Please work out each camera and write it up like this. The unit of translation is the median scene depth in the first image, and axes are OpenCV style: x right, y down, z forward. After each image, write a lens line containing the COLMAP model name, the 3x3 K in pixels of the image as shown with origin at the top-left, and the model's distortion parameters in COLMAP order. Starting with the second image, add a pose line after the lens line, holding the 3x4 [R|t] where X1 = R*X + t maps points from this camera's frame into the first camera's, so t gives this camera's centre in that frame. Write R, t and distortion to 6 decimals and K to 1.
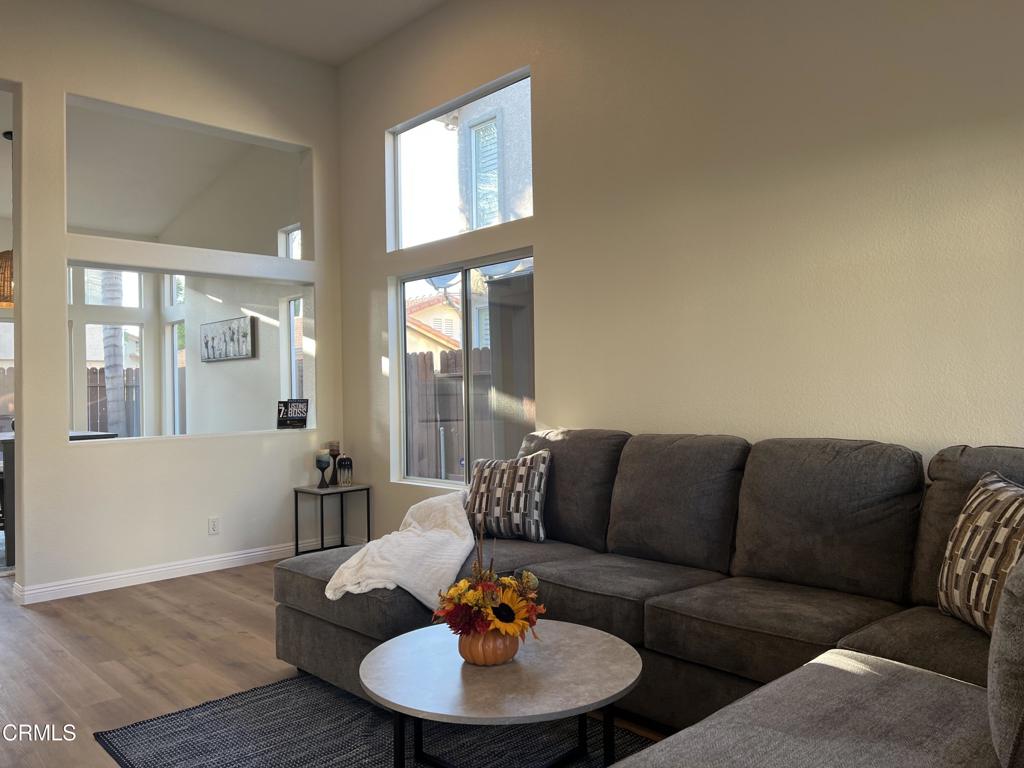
lens RADIAL K [[769.4, 0, 522.3], [0, 769.4, 379.5], [0, 0, 1]] dist [0.061946, -0.075479]
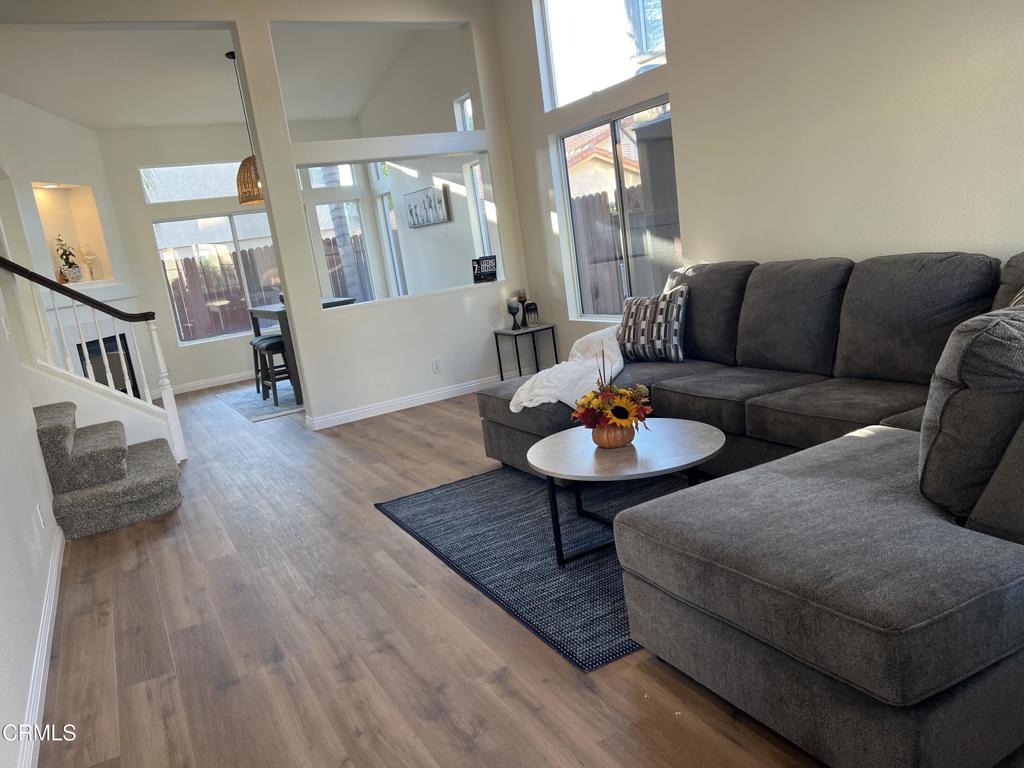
lens RADIAL K [[769.4, 0, 514.9], [0, 769.4, 390.1], [0, 0, 1]] dist [0.061946, -0.075479]
pose [[0.956831, -0.058778, -0.284641, 0.116552], [0.123284, 0.968948, 0.214336, -0.038301], [0.263204, -0.240175, 0.934366, -0.213273]]
